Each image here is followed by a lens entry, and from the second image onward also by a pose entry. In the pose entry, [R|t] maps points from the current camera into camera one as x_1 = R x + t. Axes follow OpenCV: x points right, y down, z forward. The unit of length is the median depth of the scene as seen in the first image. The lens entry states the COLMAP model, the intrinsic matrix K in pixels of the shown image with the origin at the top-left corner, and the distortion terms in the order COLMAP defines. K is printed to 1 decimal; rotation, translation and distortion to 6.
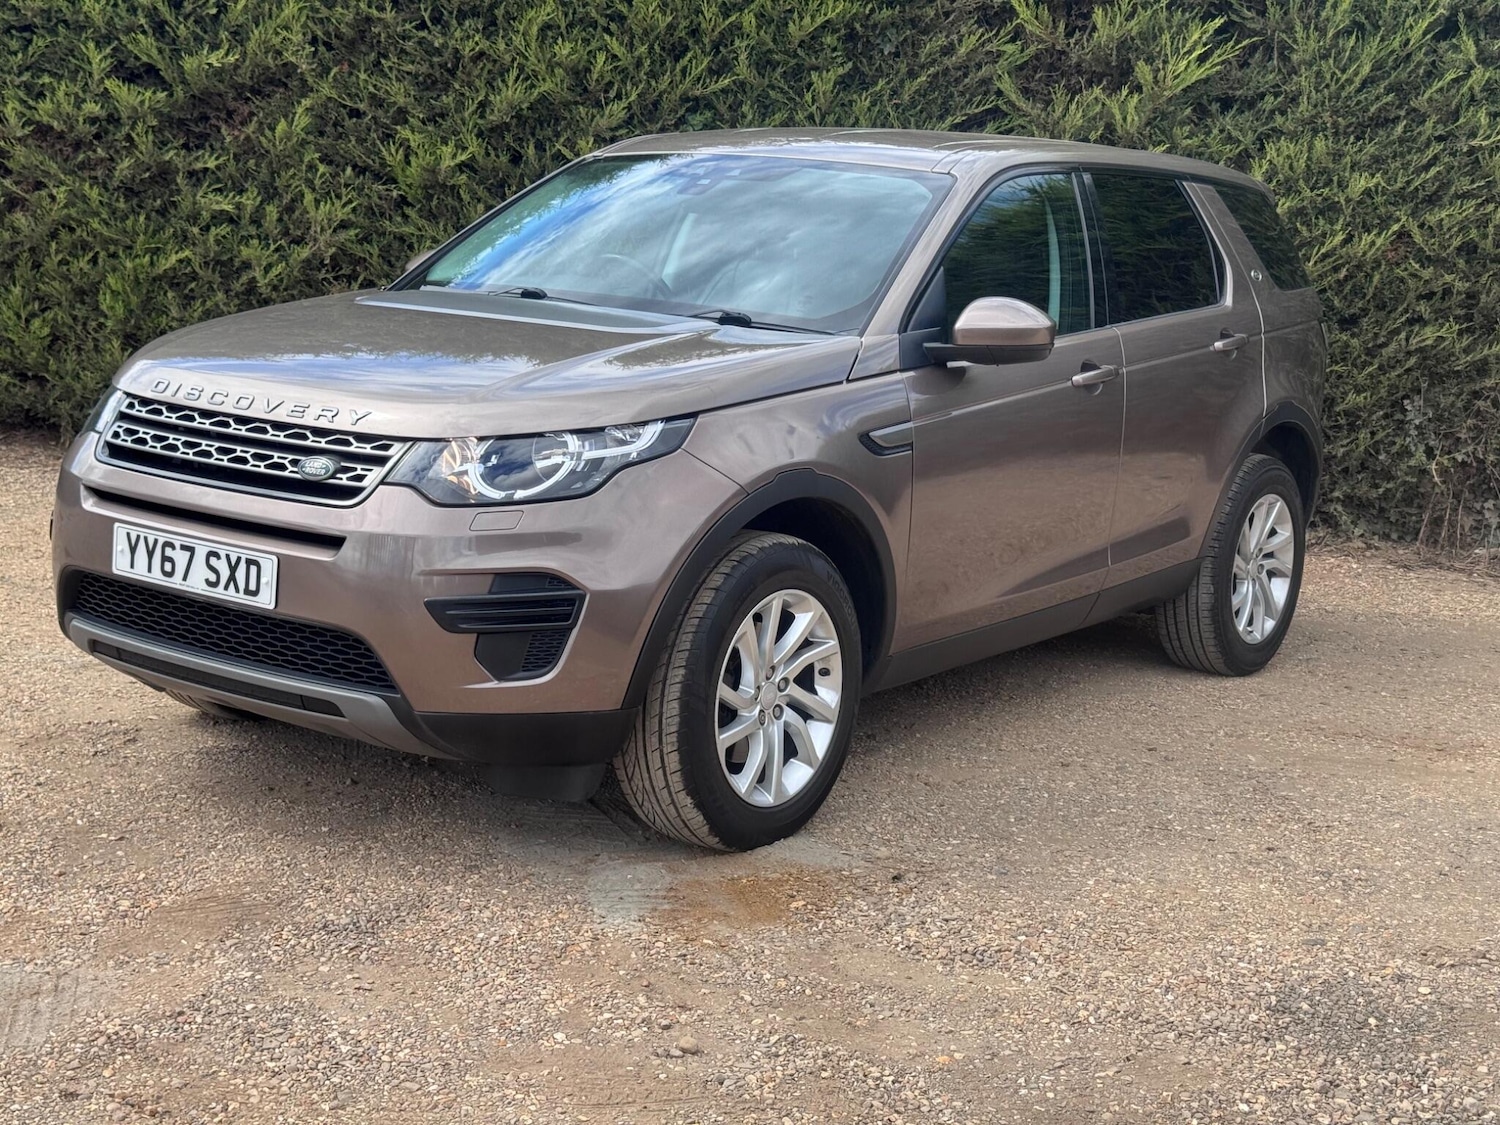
lens RADIAL K [[2091.9, 0, 748.8], [0, 2091.9, 573.5], [0, 0, 1]] dist [0.214228, -0.516540]
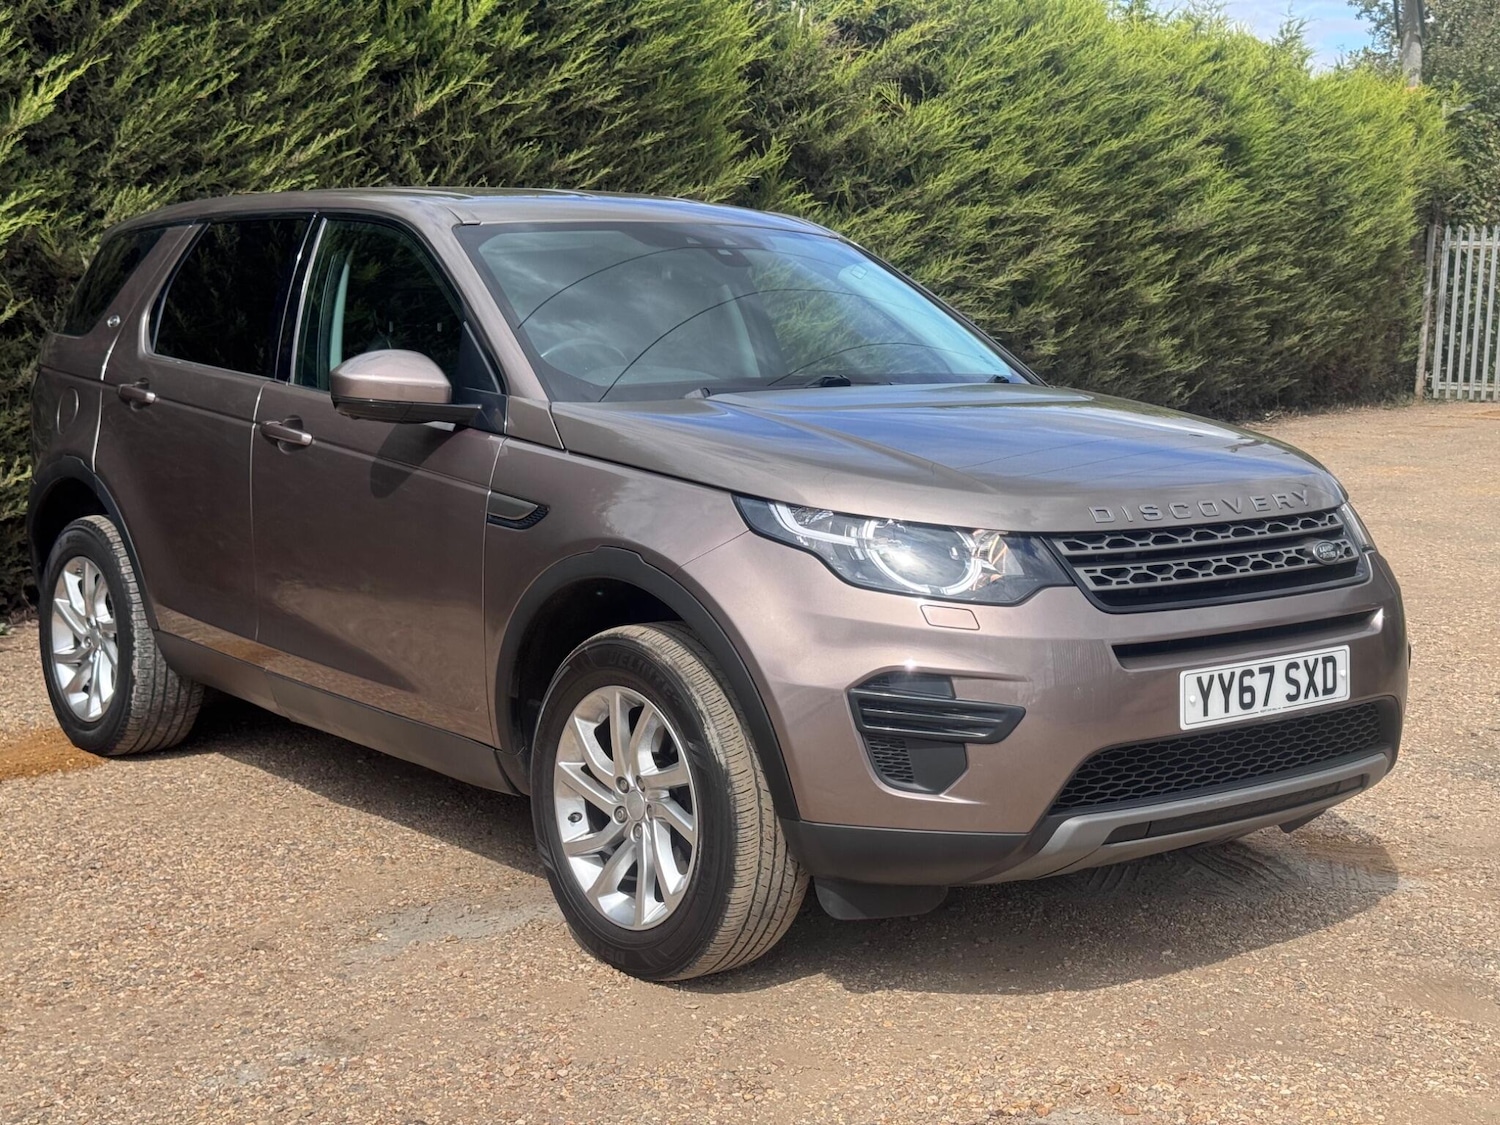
lens RADIAL K [[2092.3, 0, 754.8], [0, 2092.3, 571.4], [0, 0, 1]] dist [0.210877, -0.497843]
pose [[0.249163, -0.175605, 0.952408, -0.856935], [0.182483, 0.974321, 0.131905, -0.155255], [-0.951114, 0.140932, 0.274809, 0.687533]]
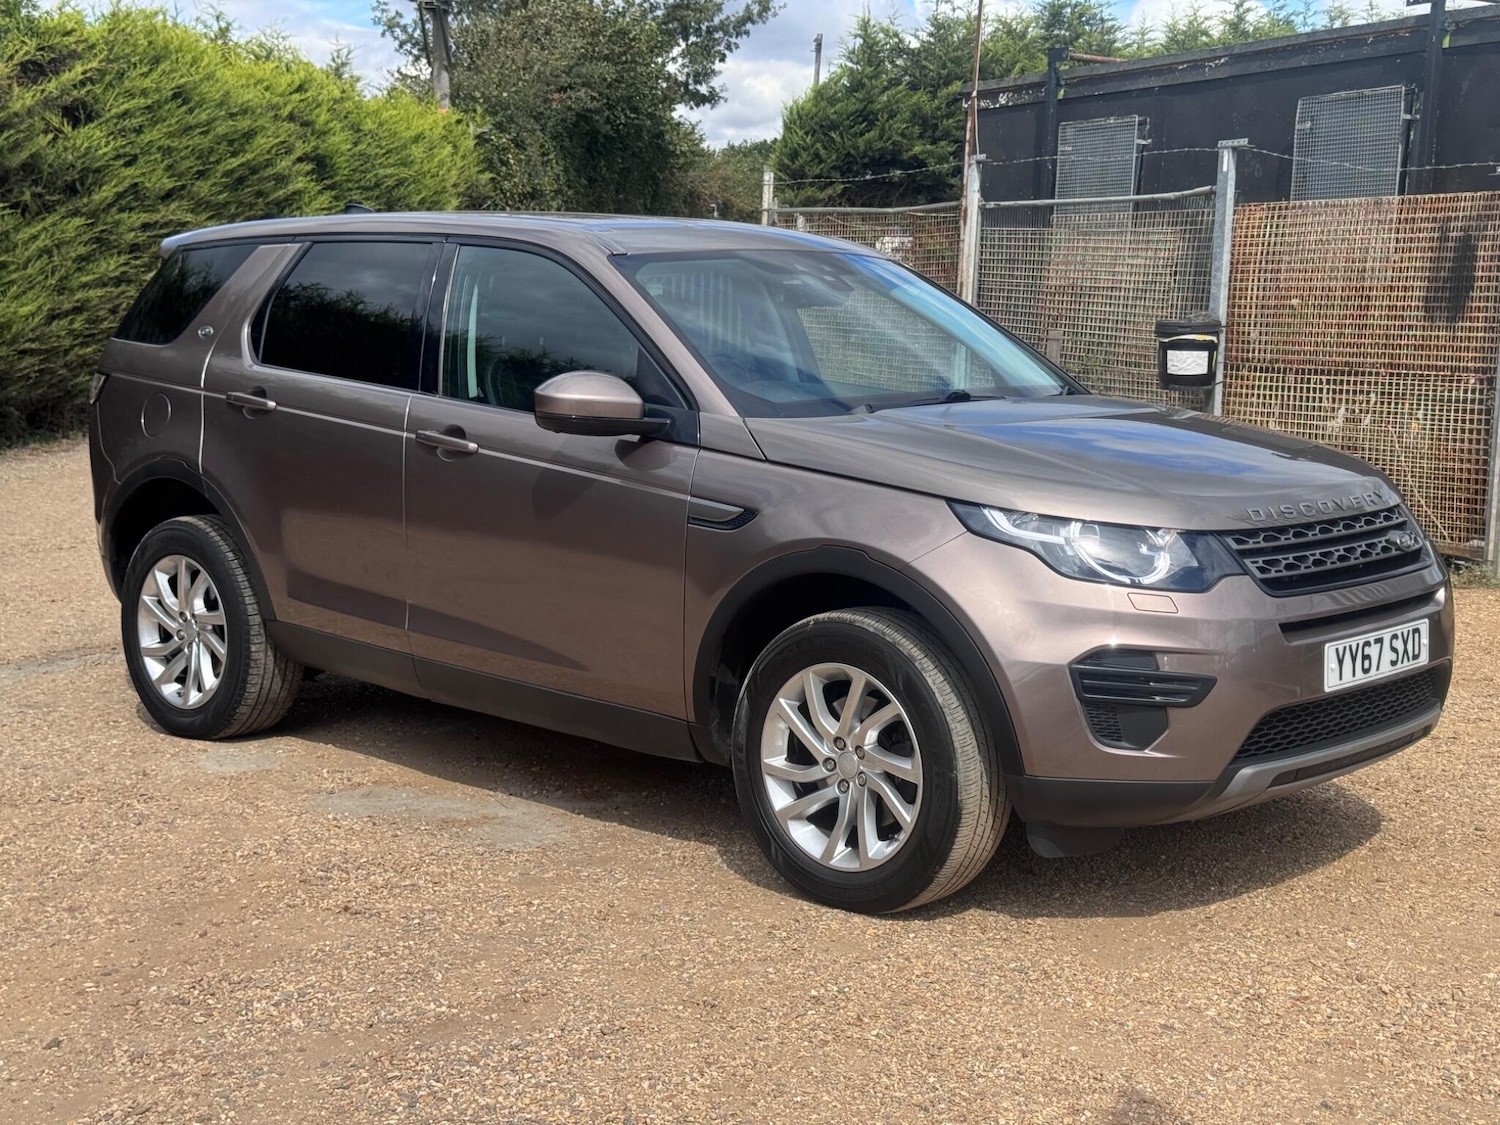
lens RADIAL K [[2092.3, 0, 754.8], [0, 2092.3, 571.4], [0, 0, 1]] dist [0.210877, -0.497843]
pose [[0.103631, -0.193084, 0.975694, -0.994826], [0.172997, 0.969523, 0.173488, -0.214264], [-0.979455, 0.150814, 0.133875, 0.841233]]
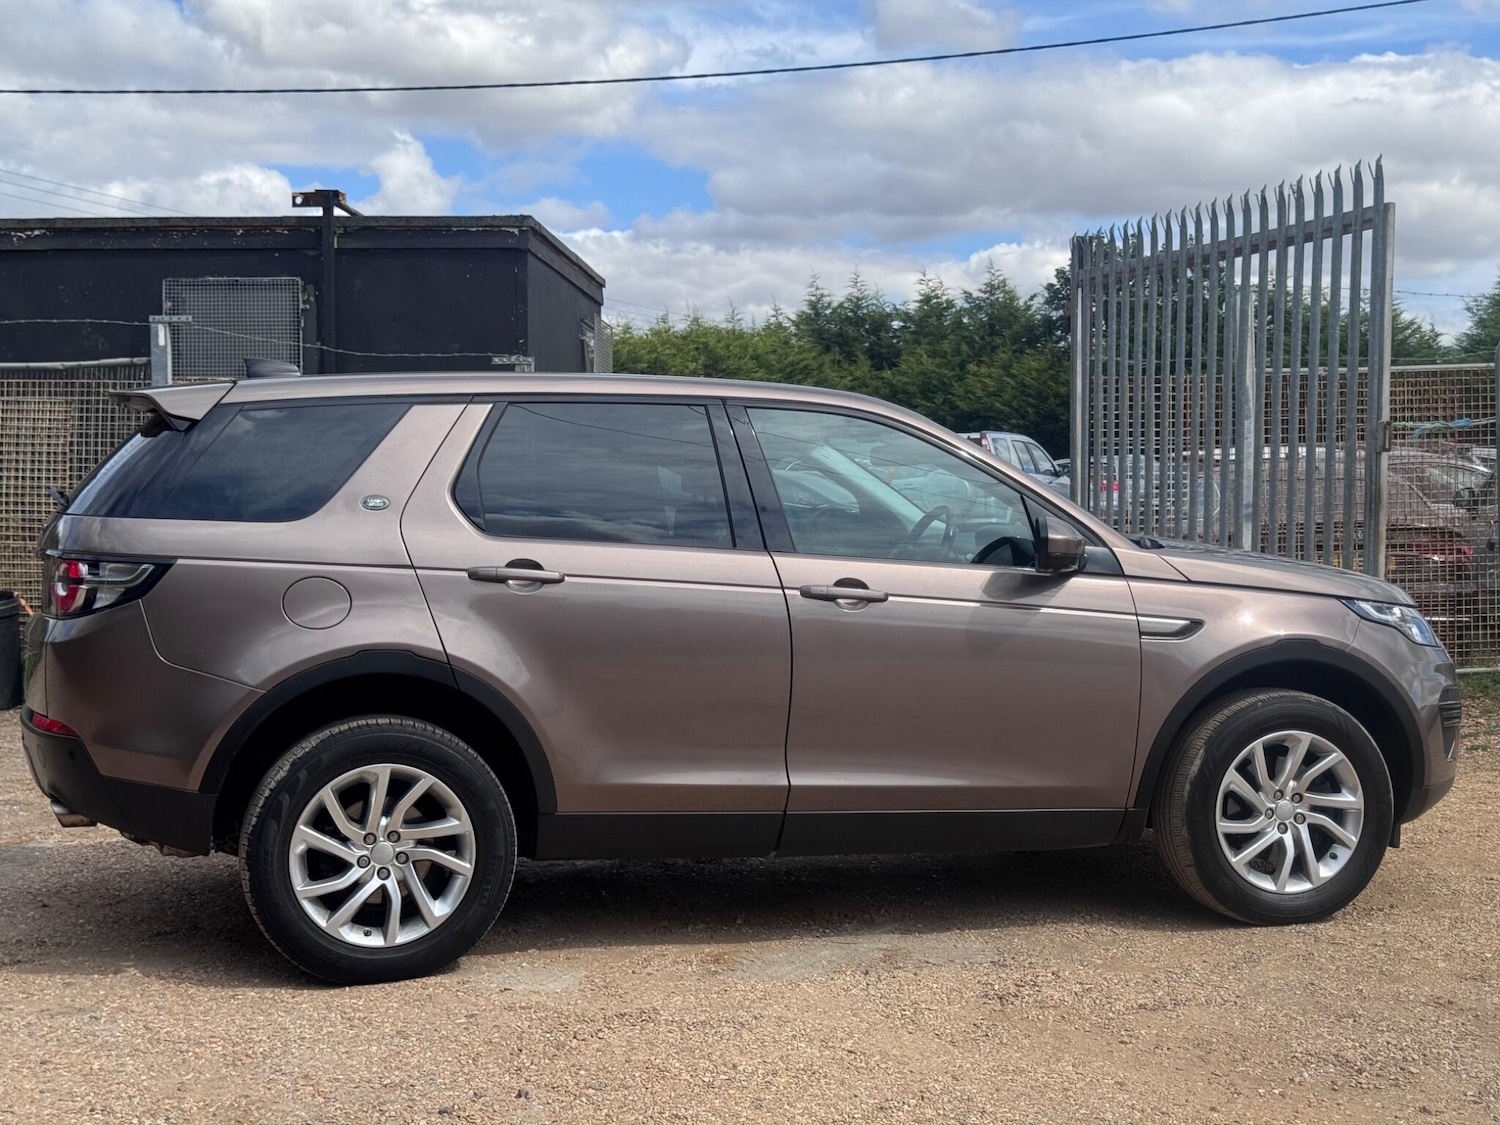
lens RADIAL K [[2091.9, 0, 748.8], [0, 2091.9, 573.5], [0, 0, 1]] dist [0.214228, -0.516540]
pose [[-0.782933, -0.089190, 0.615680, -0.647196], [0.064508, 0.972695, 0.222941, -0.360259], [-0.618753, 0.214264, -0.755802, 1.851396]]
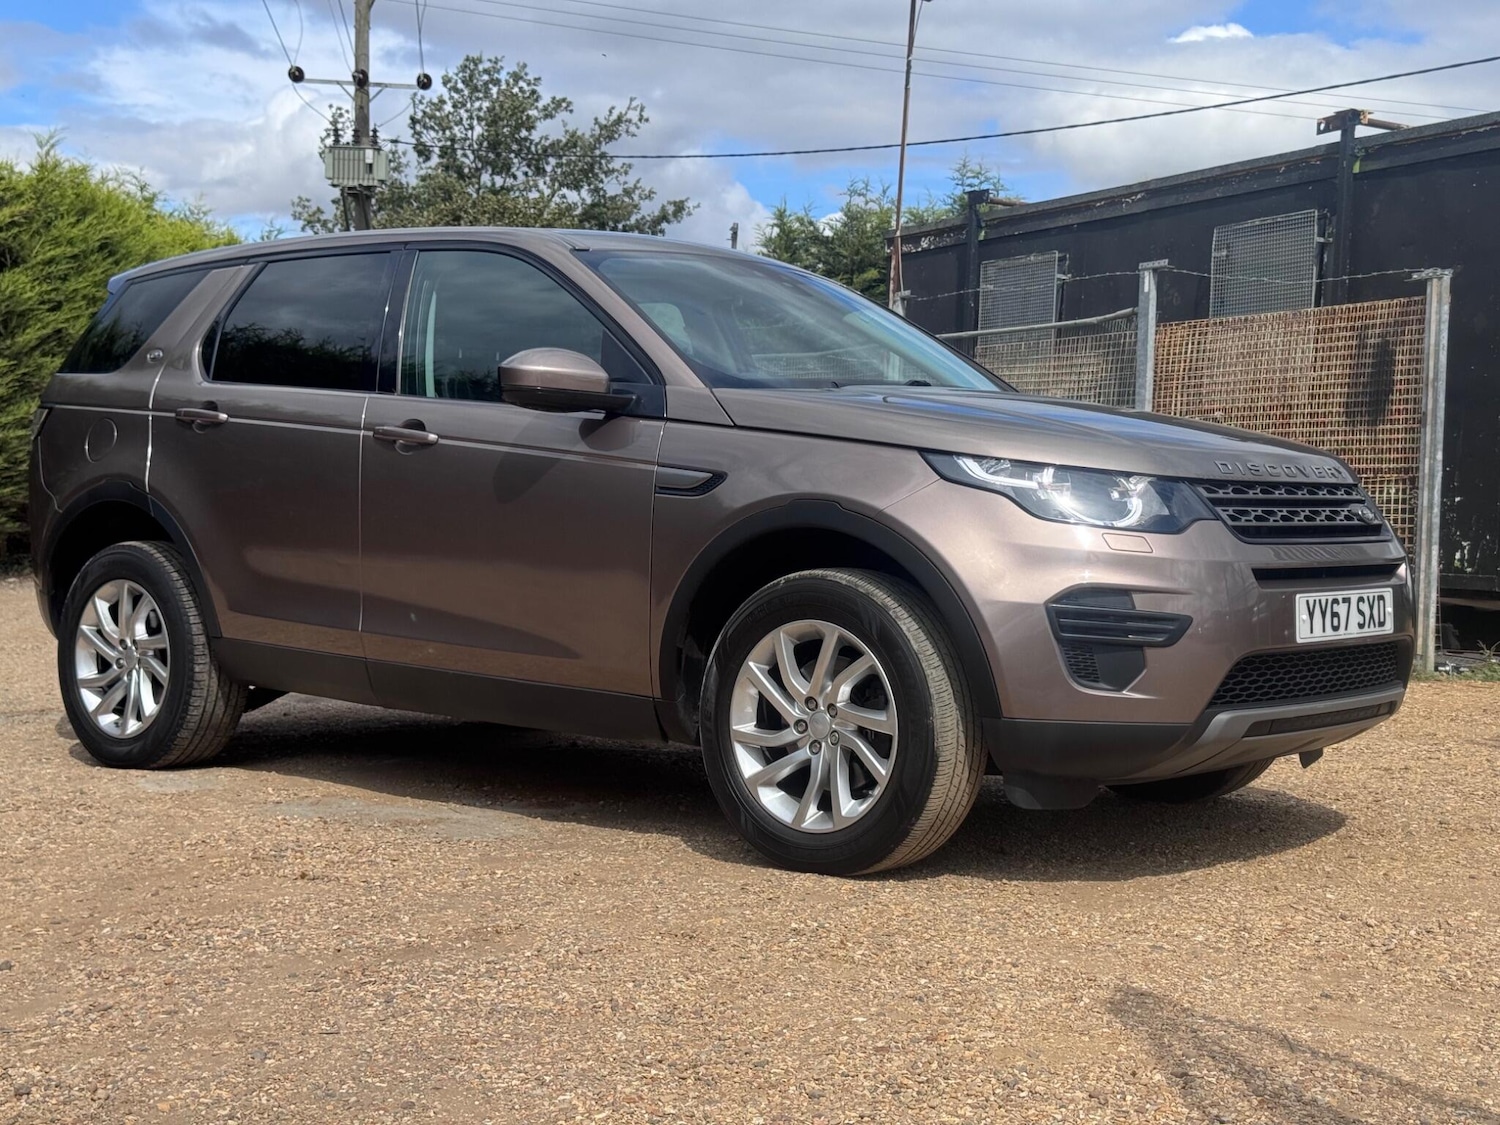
lens RADIAL K [[2092.3, 0, 754.8], [0, 2092.3, 571.4], [0, 0, 1]] dist [0.210877, -0.497843]
pose [[0.060958, -0.093989, 0.993705, -1.004352], [0.168313, 0.982268, 0.082582, -0.123660], [-0.983847, 0.162219, 0.075697, 0.879760]]
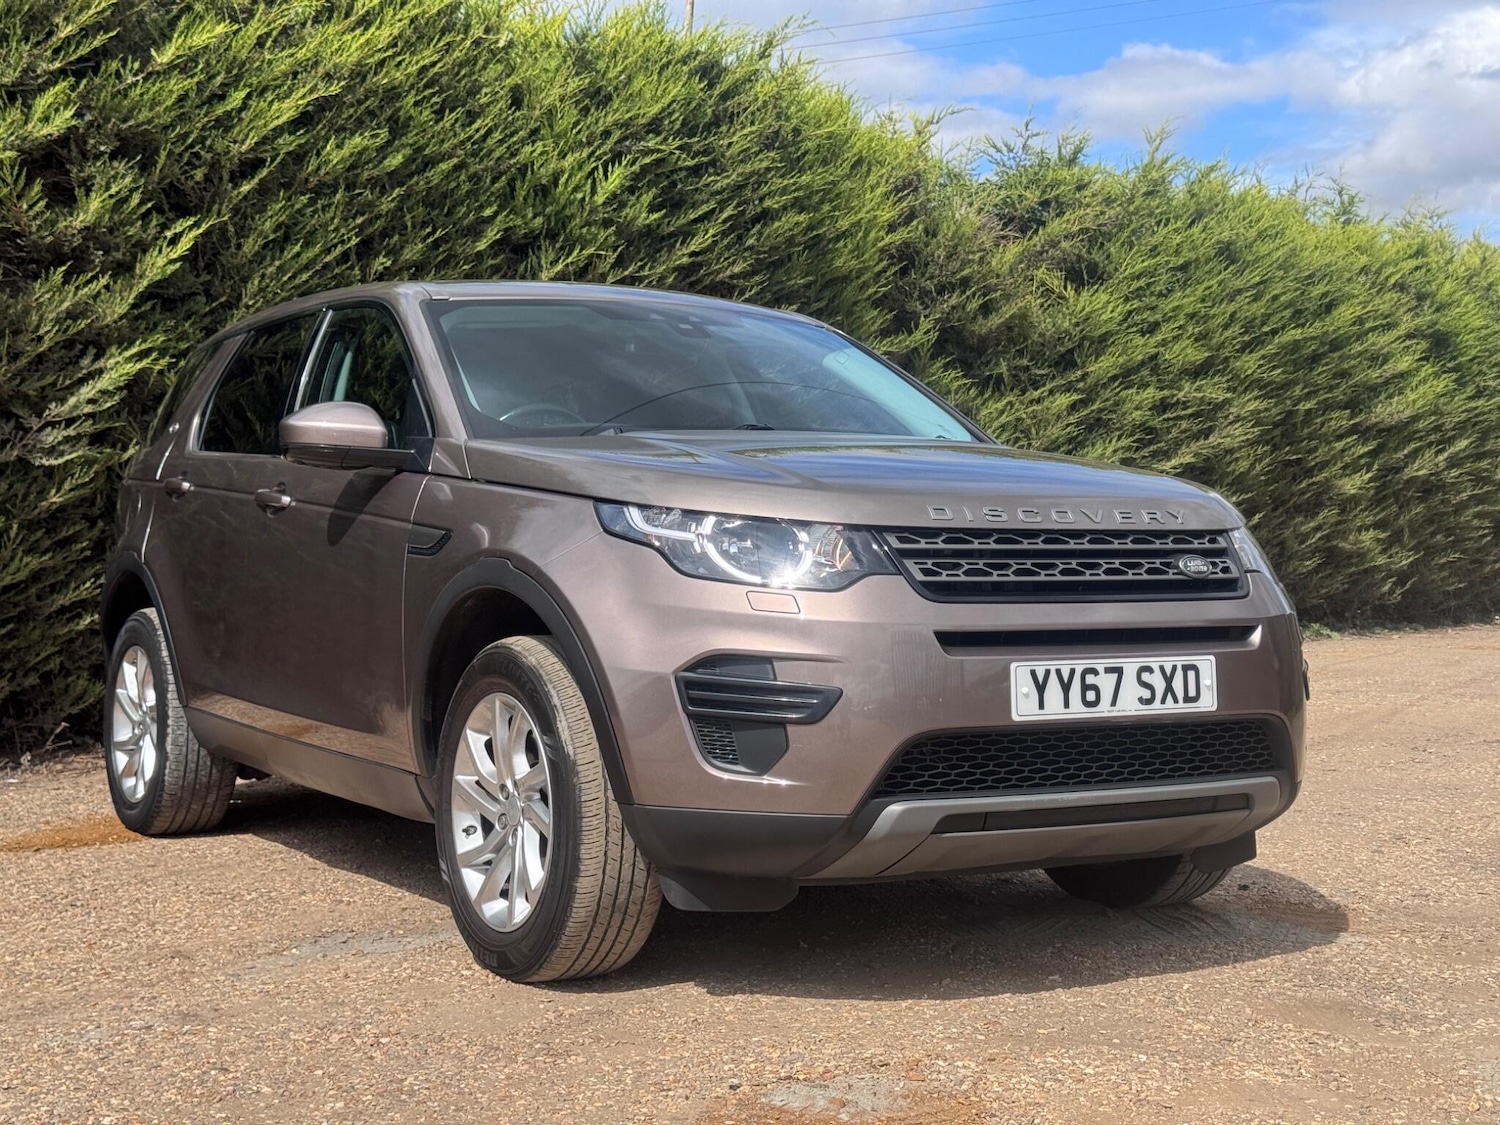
lens RADIAL K [[2087.4, 0, 757.3], [0, 2087.4, 580.7], [0, 0, 1]] dist [0.220832, -0.551784]
pose [[0.377379, -0.067689, 0.923582, -0.842842], [0.188249, 0.982109, -0.004940, -0.054082], [-0.906724, 0.175727, 0.383369, 0.564629]]
